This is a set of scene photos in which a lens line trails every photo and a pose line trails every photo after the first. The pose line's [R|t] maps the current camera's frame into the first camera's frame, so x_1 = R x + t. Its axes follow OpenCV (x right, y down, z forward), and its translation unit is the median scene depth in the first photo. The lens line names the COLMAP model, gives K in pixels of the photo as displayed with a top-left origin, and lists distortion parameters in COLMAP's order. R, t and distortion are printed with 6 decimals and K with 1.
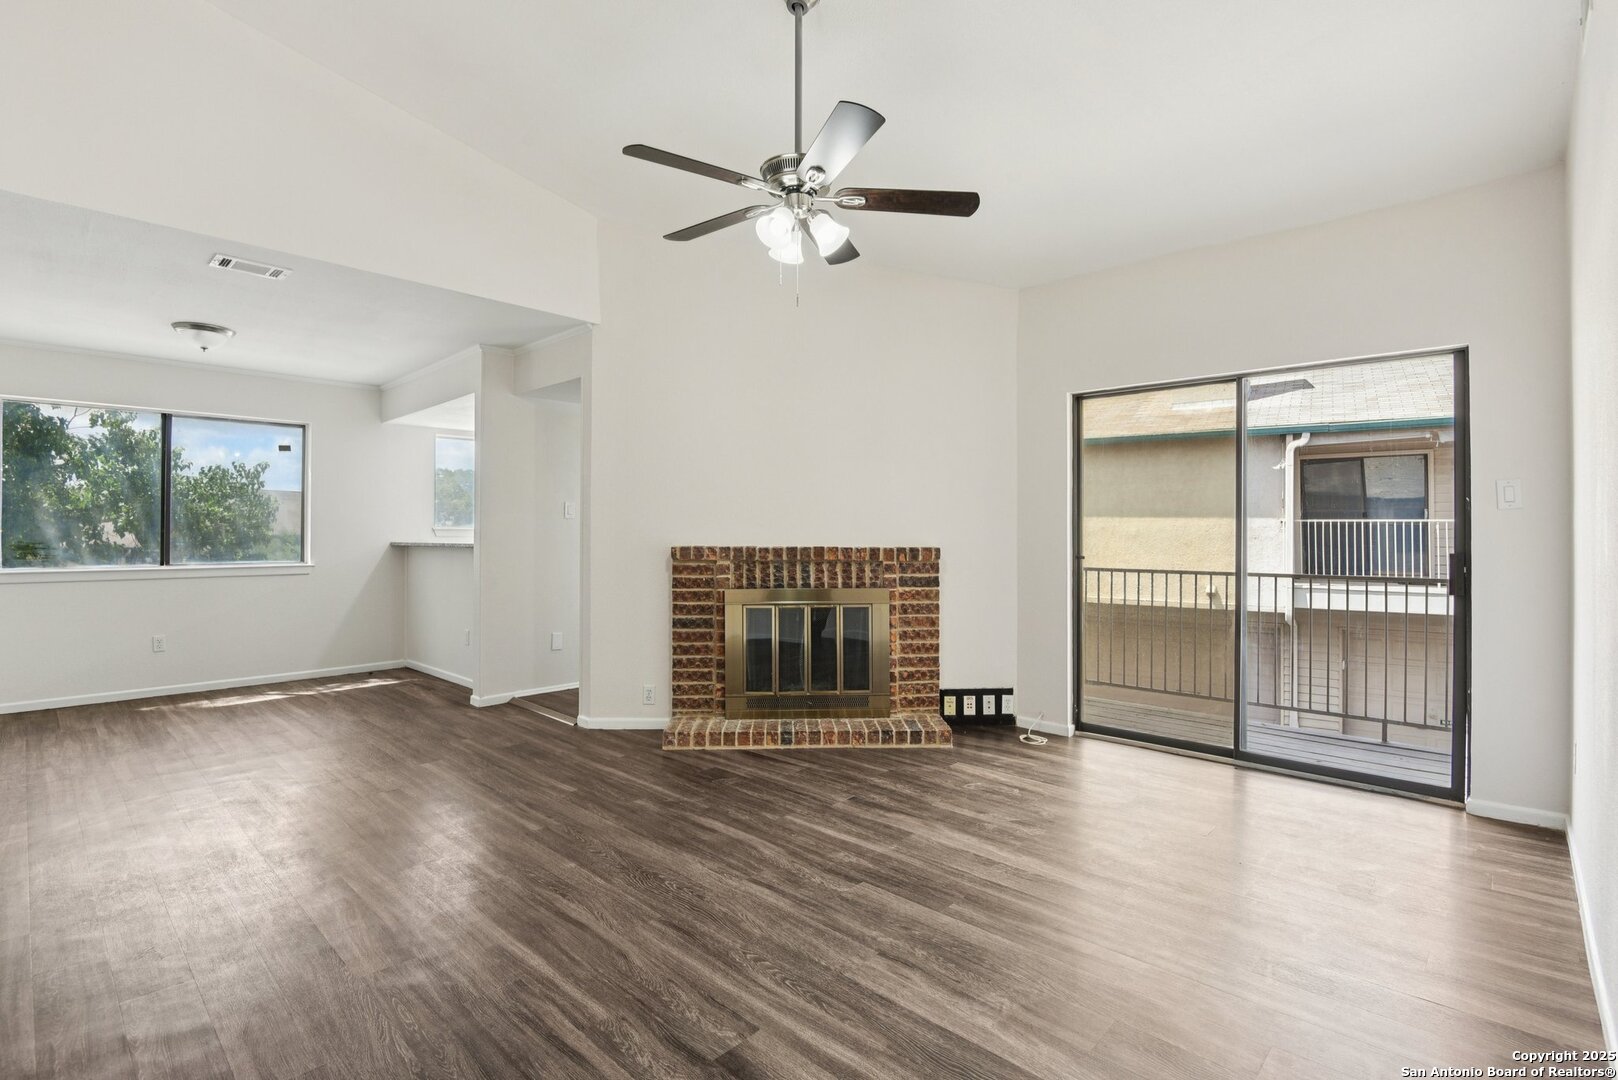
lens RADIAL K [[756.2, 0, 804.9], [0, 756.2, 529.6], [0, 0, 1]] dist [0.004079, -0.007462]
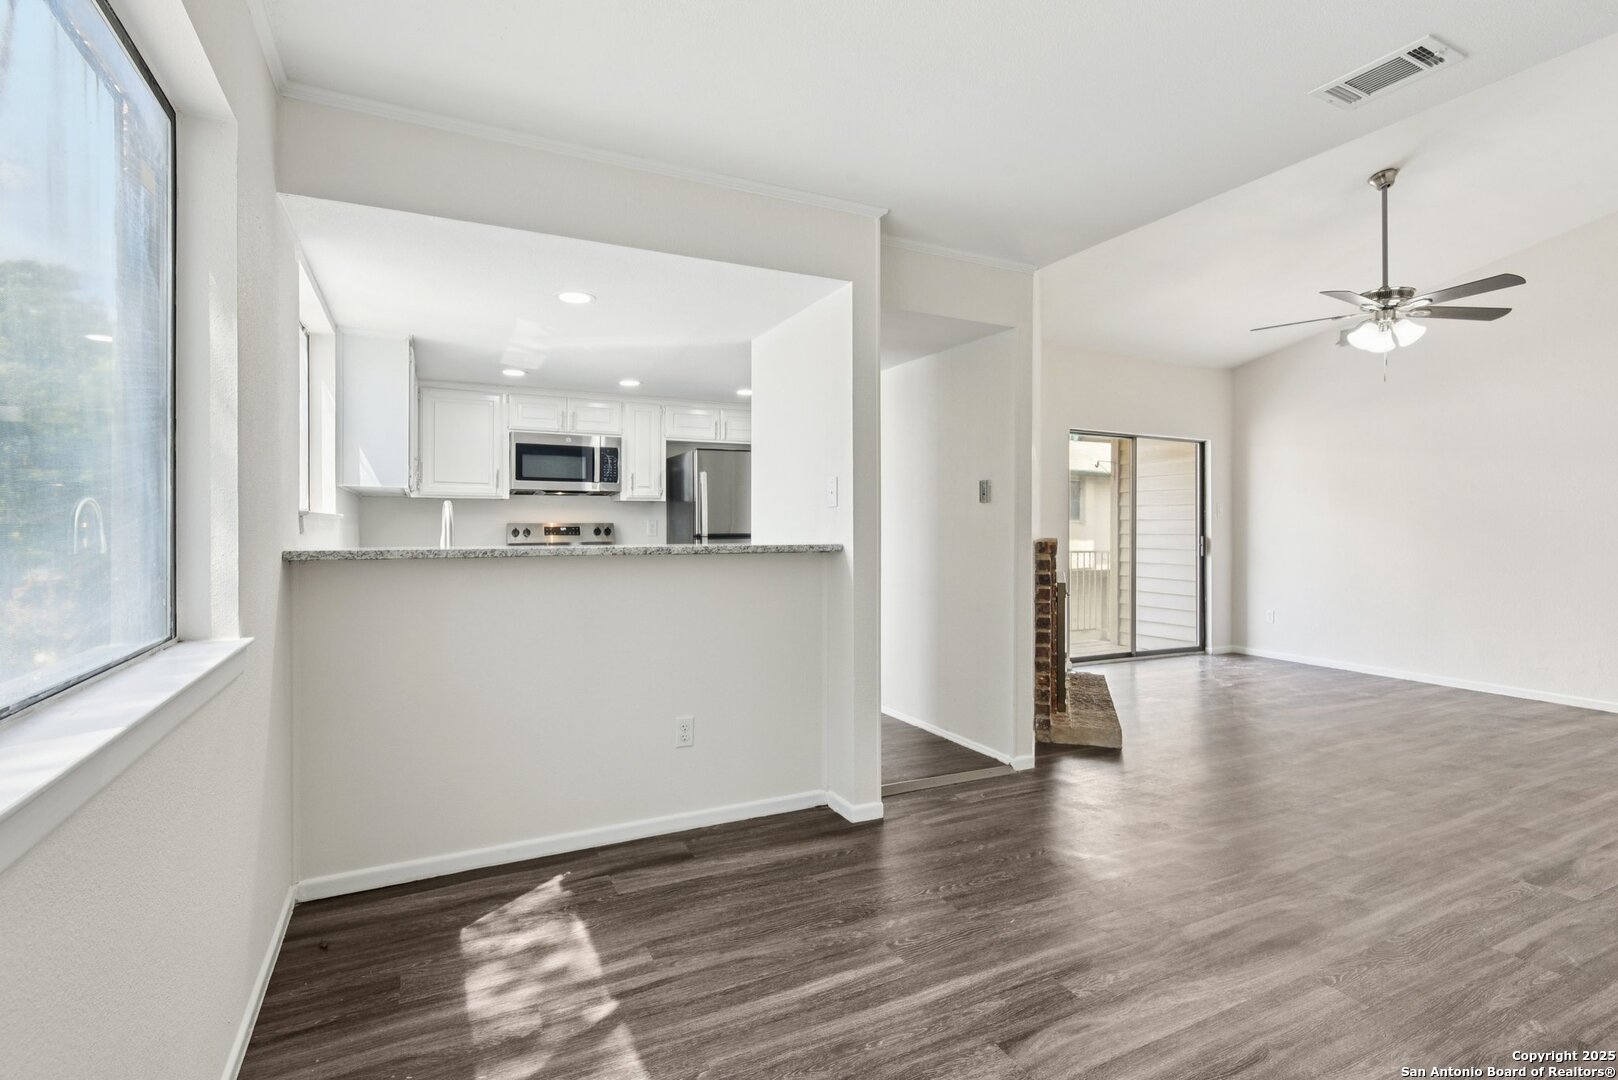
lens RADIAL K [[756.2, 0, 804.9], [0, 756.2, 529.6], [0, 0, 1]] dist [0.004079, -0.007462]
pose [[0.344023, -0.003793, 0.938953, -1.132136], [-0.007199, 0.999952, 0.006677, 0.004406], [-0.938933, -0.009057, 0.343980, 0.960391]]
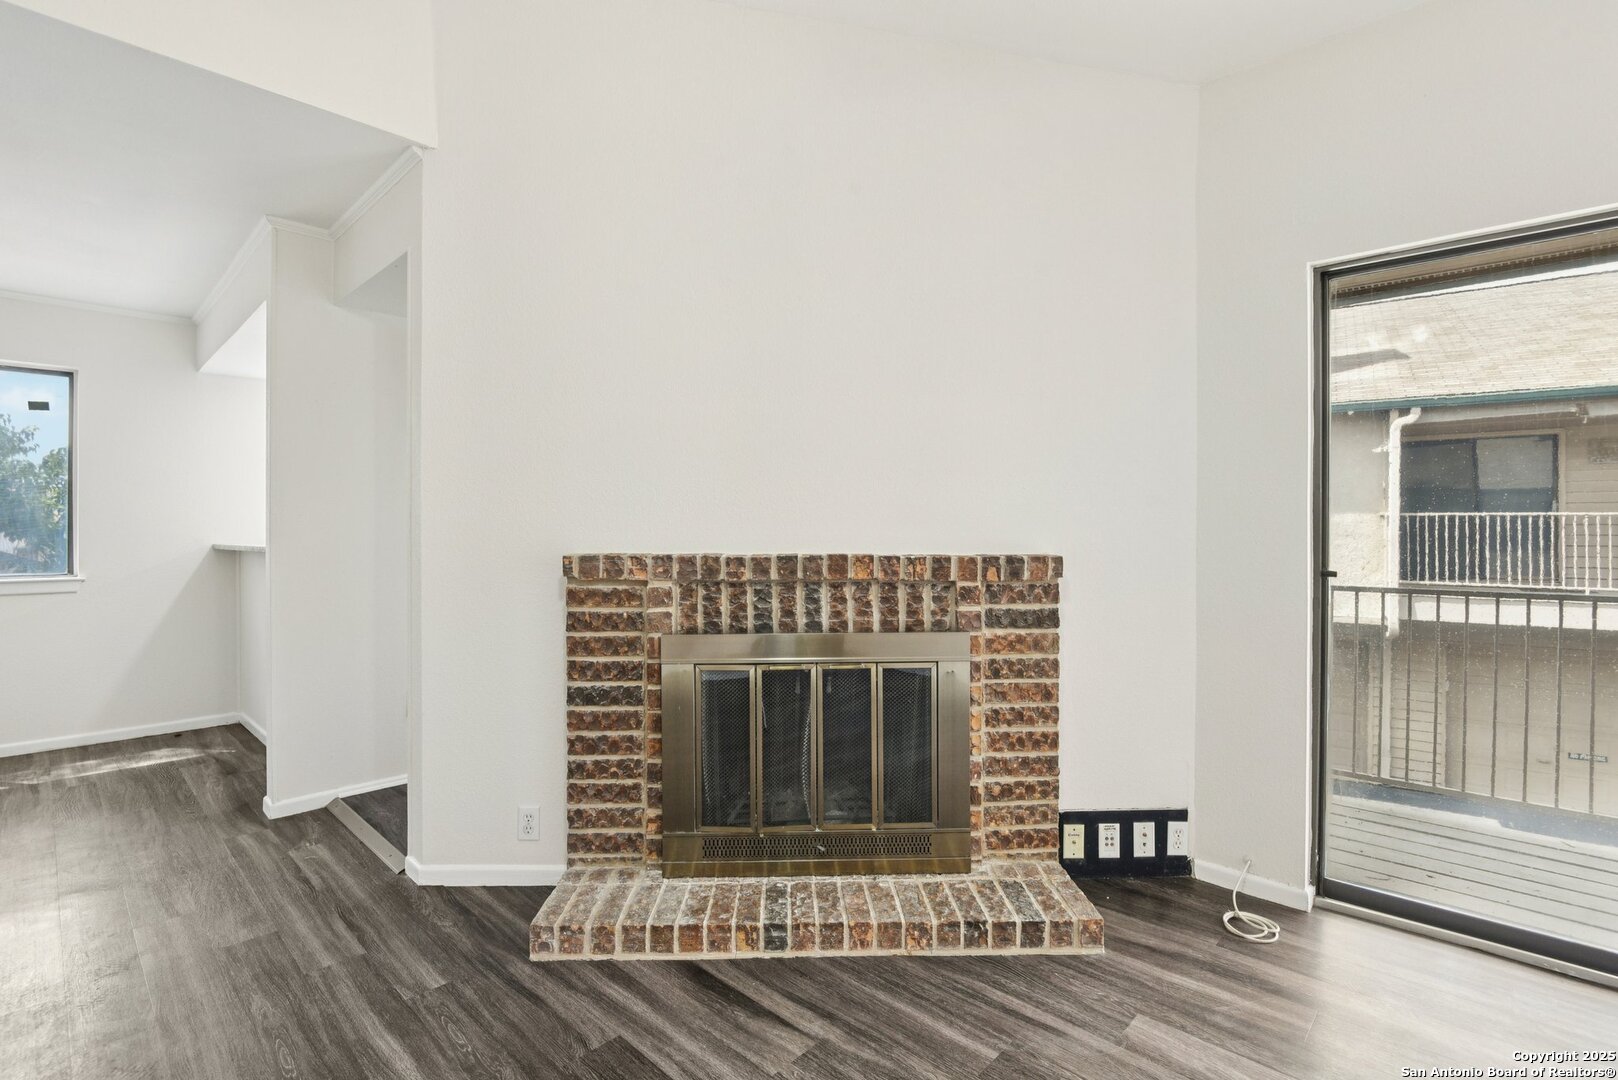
lens RADIAL K [[752.4, 0, 798.6], [0, 752.4, 537.3], [0, 0, 1]] dist [0.000501, -0.013917]
pose [[0.999925, -0.001439, -0.012145, -0.002501], [0.001601, 0.999909, 0.013403, 0.003104], [0.012125, -0.013421, 0.999836, 0.465632]]
